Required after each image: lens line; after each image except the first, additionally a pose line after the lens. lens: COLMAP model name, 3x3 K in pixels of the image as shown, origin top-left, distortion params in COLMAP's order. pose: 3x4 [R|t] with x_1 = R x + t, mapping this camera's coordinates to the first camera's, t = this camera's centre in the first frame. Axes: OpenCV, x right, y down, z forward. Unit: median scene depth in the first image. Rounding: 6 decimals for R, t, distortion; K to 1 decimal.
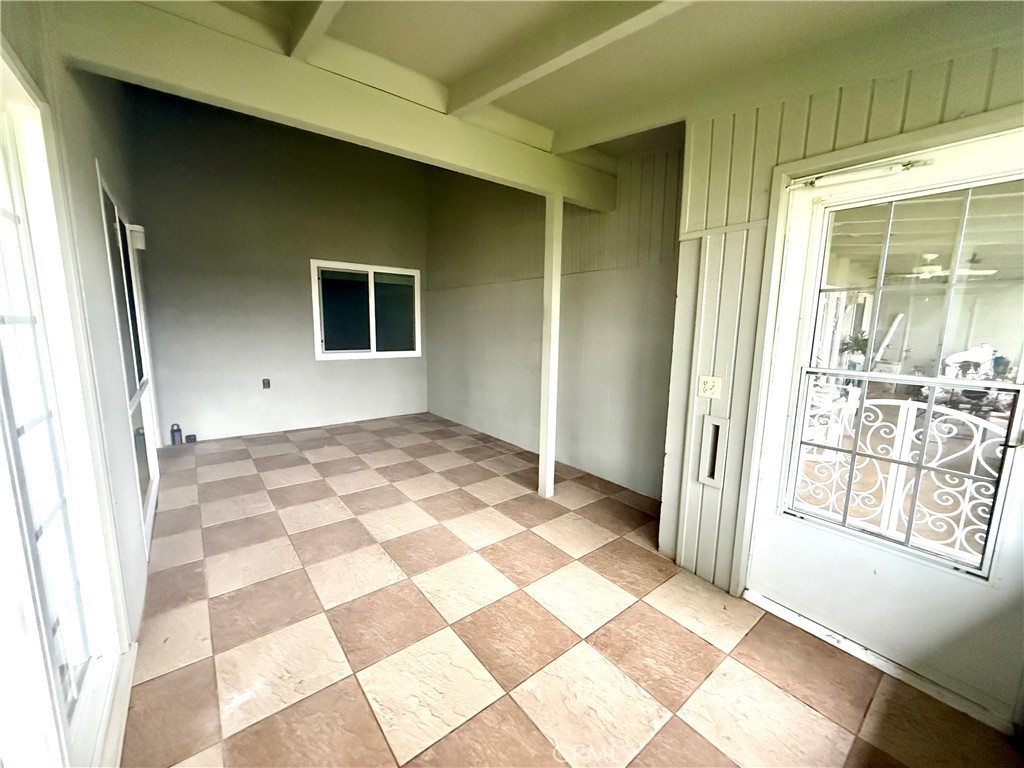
lens RADIAL K [[406.8, 0, 508.3], [0, 406.8, 385.8], [0, 0, 1]] dist [0.001218, 0.000107]
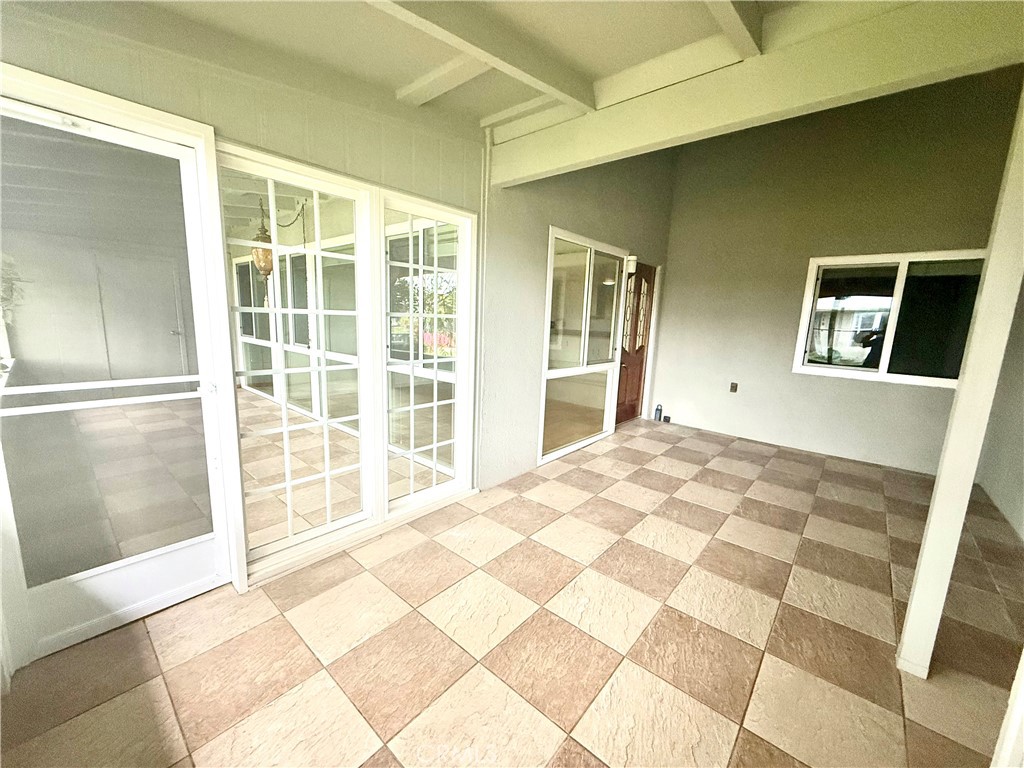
lens RADIAL K [[410.8, 0, 512.0], [0, 410.8, 384.0], [0, 0, 1]] dist [0.000053, 0.000009]
pose [[0.179490, 0.150881, -0.972121, 0.433466], [-0.183178, 0.976013, 0.117663, -0.045763], [0.966555, 0.156951, 0.202822, 0.341865]]
